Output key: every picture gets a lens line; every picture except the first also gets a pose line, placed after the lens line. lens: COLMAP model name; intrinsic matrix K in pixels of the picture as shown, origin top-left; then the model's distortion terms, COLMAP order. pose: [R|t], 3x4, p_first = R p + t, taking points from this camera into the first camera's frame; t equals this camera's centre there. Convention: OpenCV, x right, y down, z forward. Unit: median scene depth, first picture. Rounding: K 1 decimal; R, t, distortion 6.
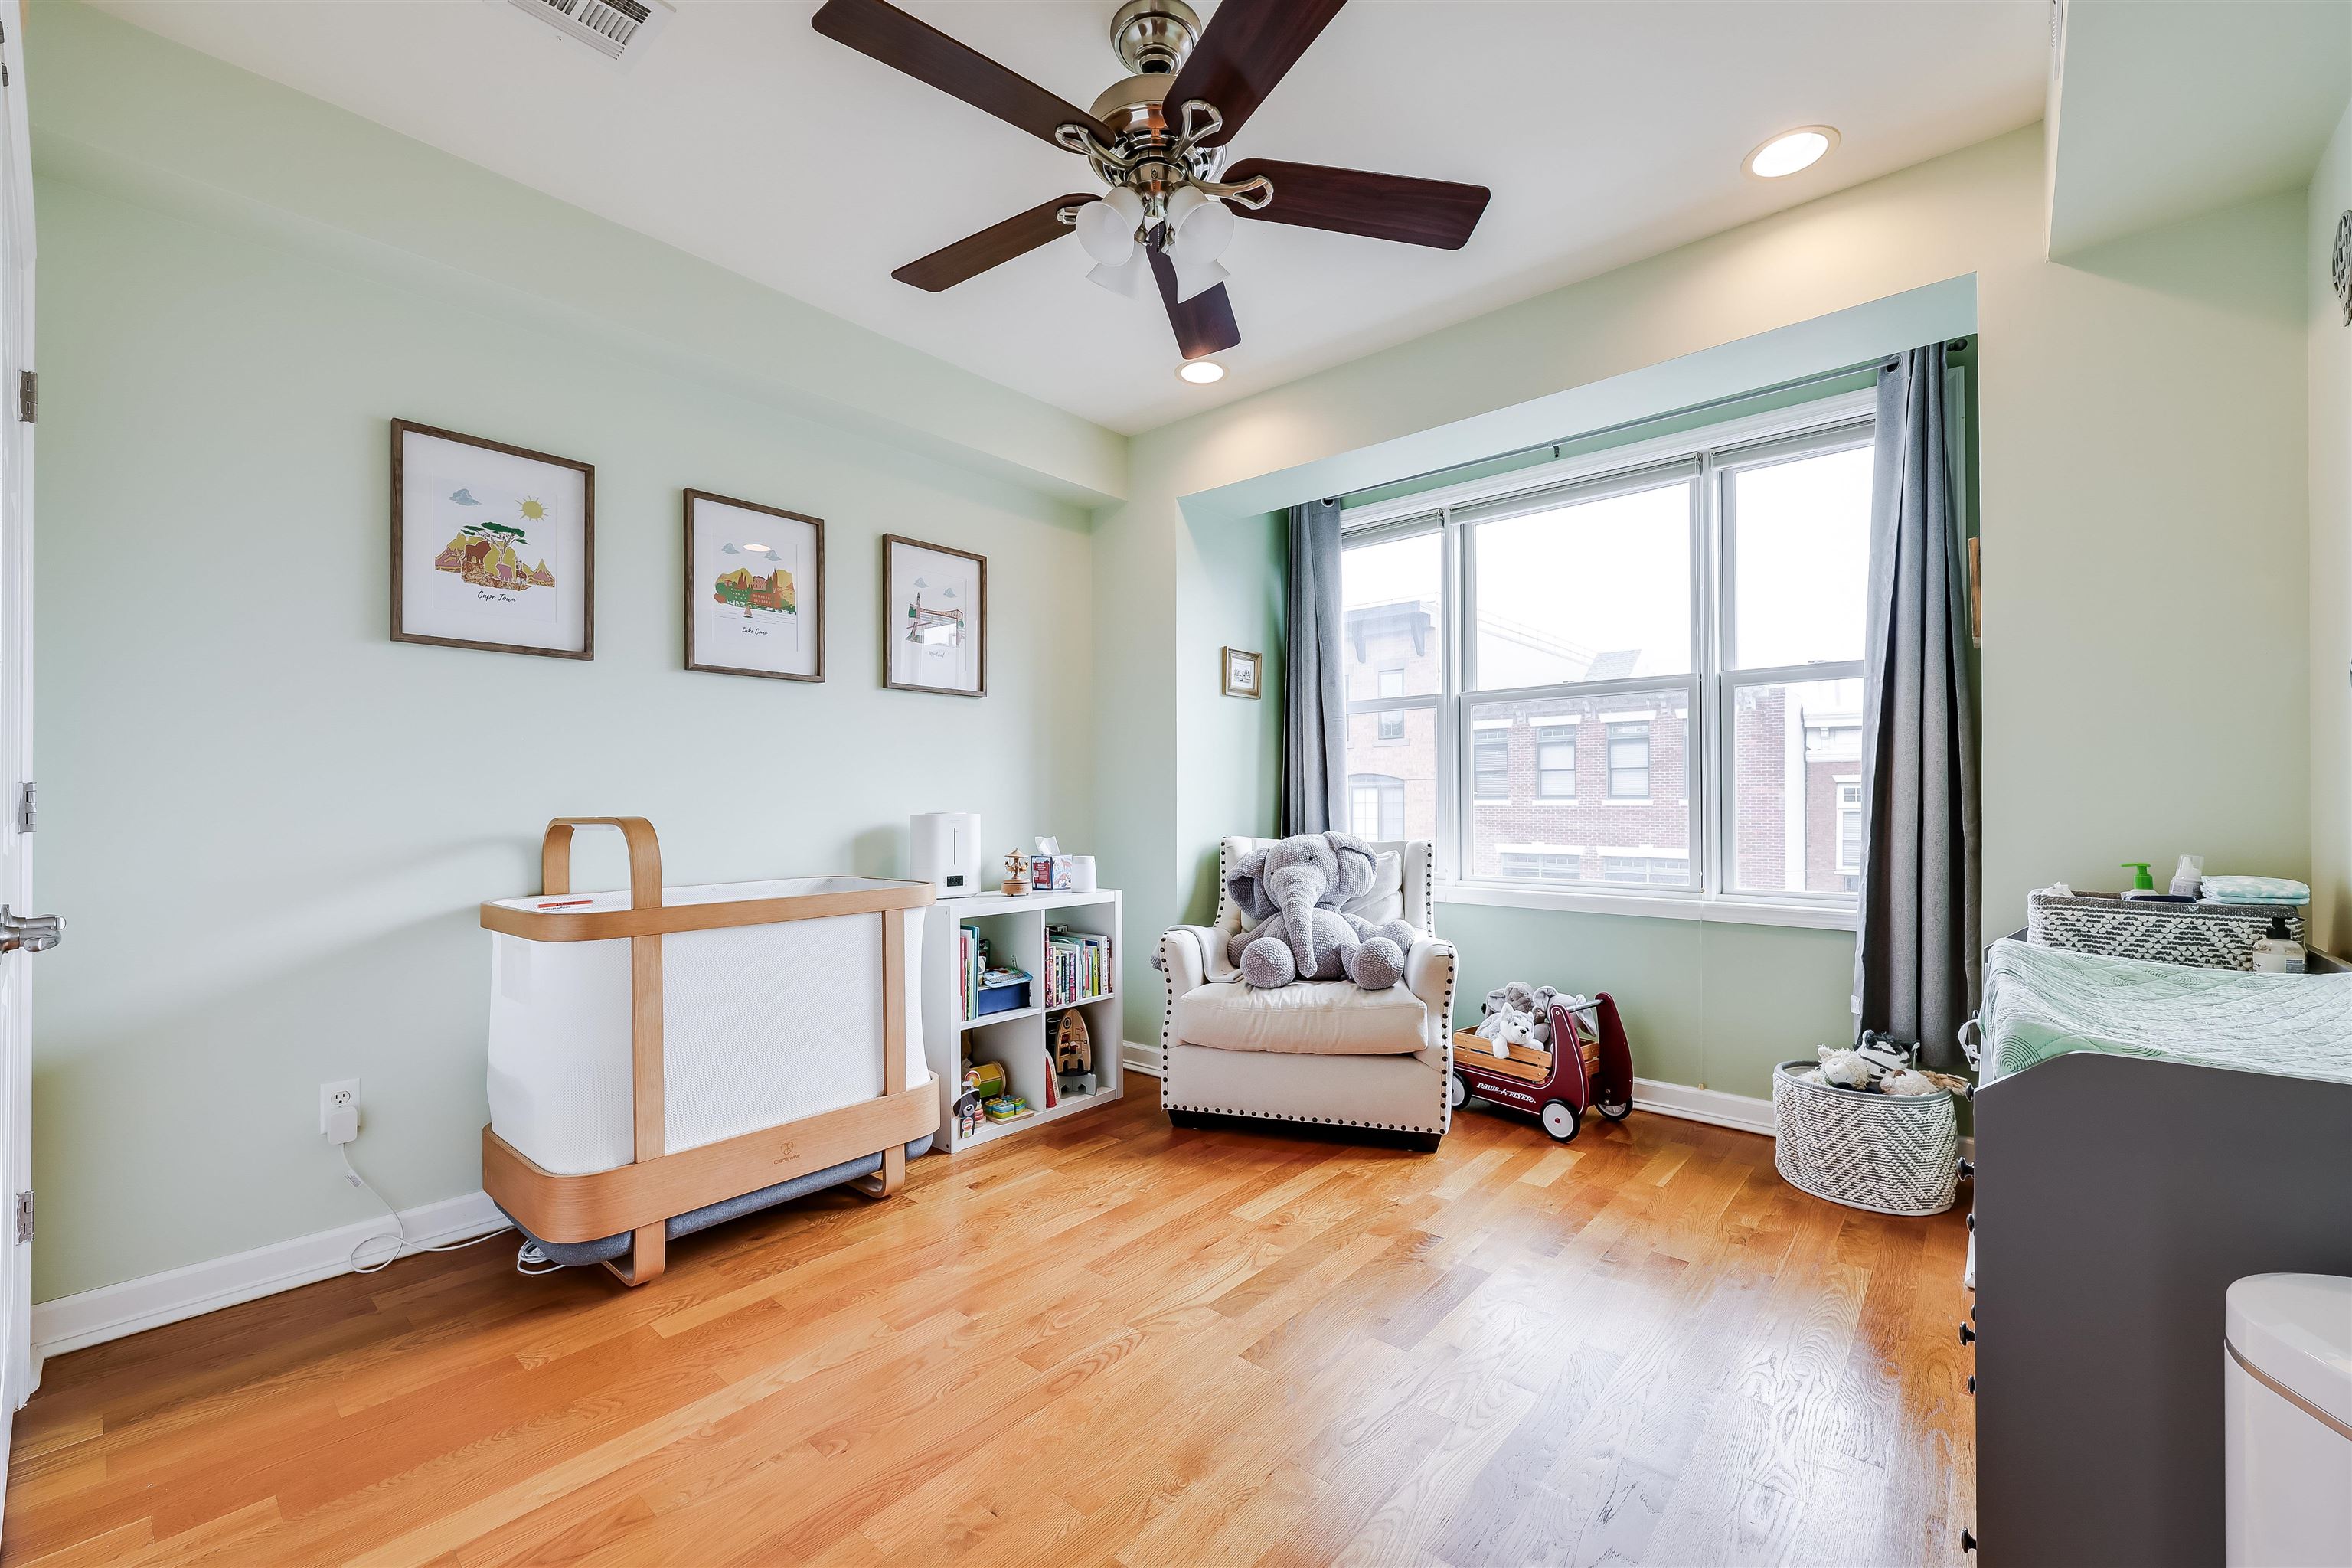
lens RADIAL K [[956.6, 0, 1200.8], [0, 956.6, 793.4], [0, 0, 1]] dist [-0.002377, -0.000233]
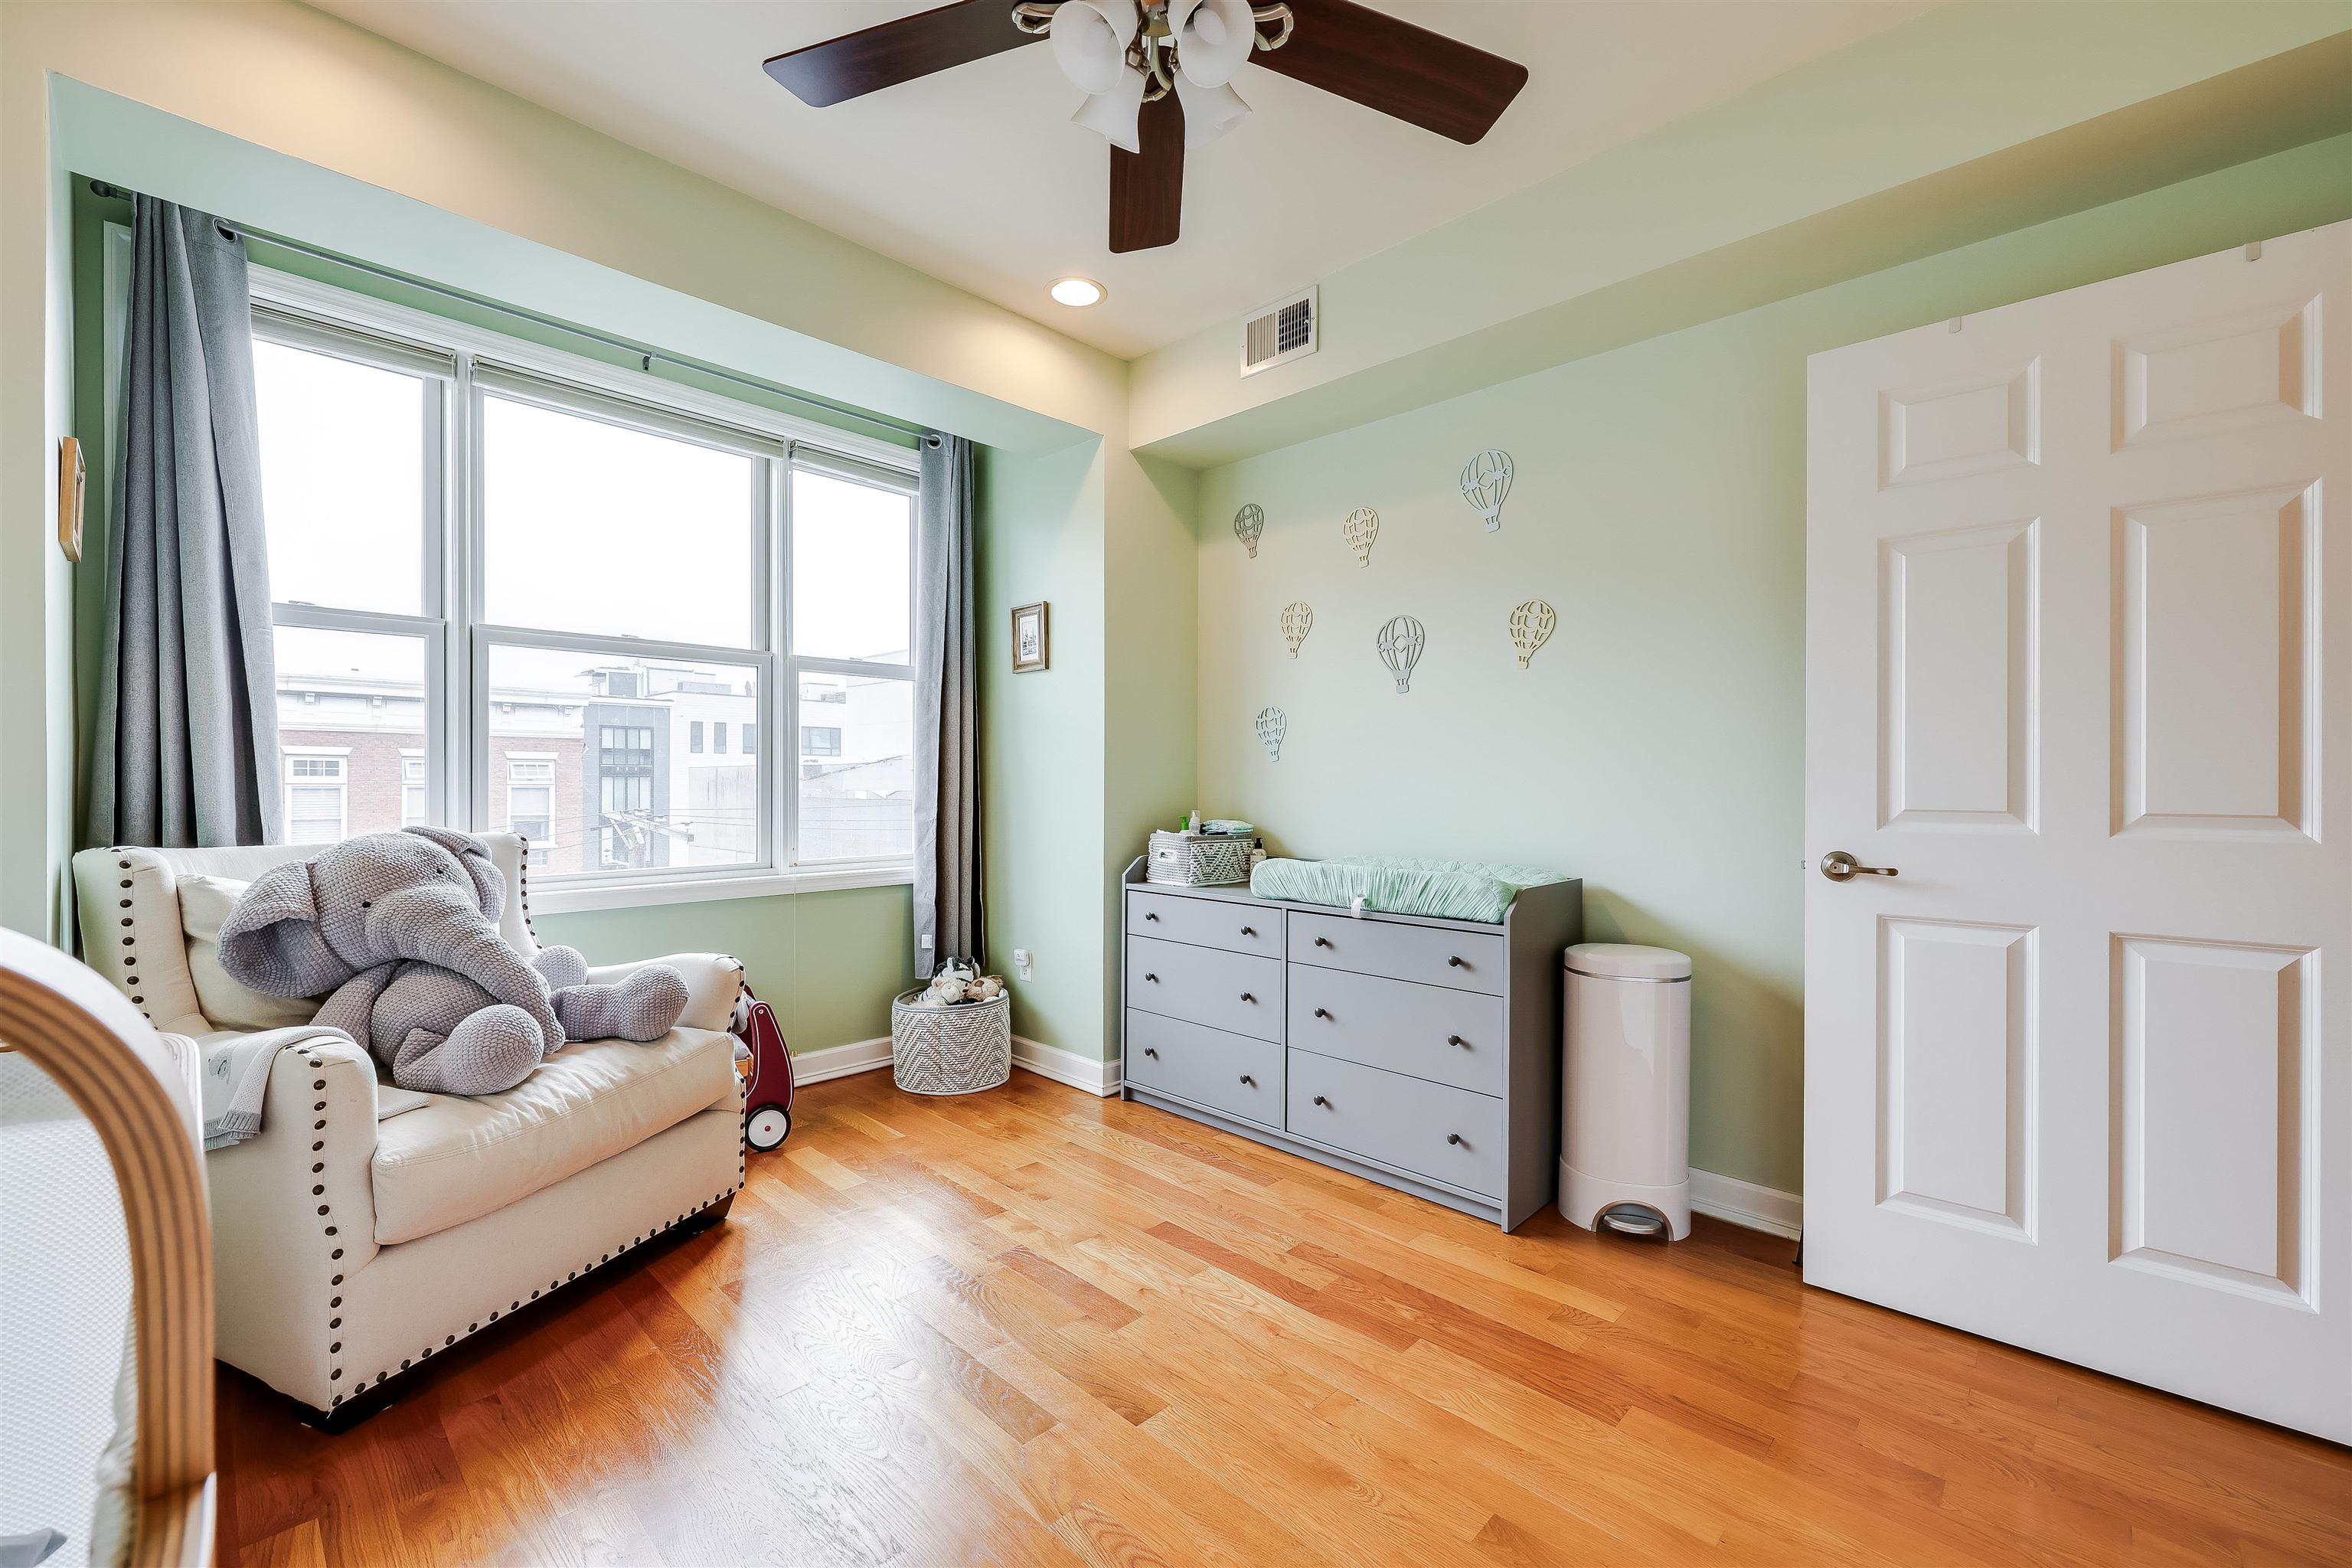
lens RADIAL K [[929.2, 0, 1167.5], [0, 929.2, 779.4], [0, 0, 1]] dist [-0.001681, -0.000026]
pose [[0.083531, 0.002942, 0.996501, -0.487206], [-0.015431, 0.999880, -0.001659, 0.004726], [-0.996386, -0.015239, 0.083566, 0.560415]]
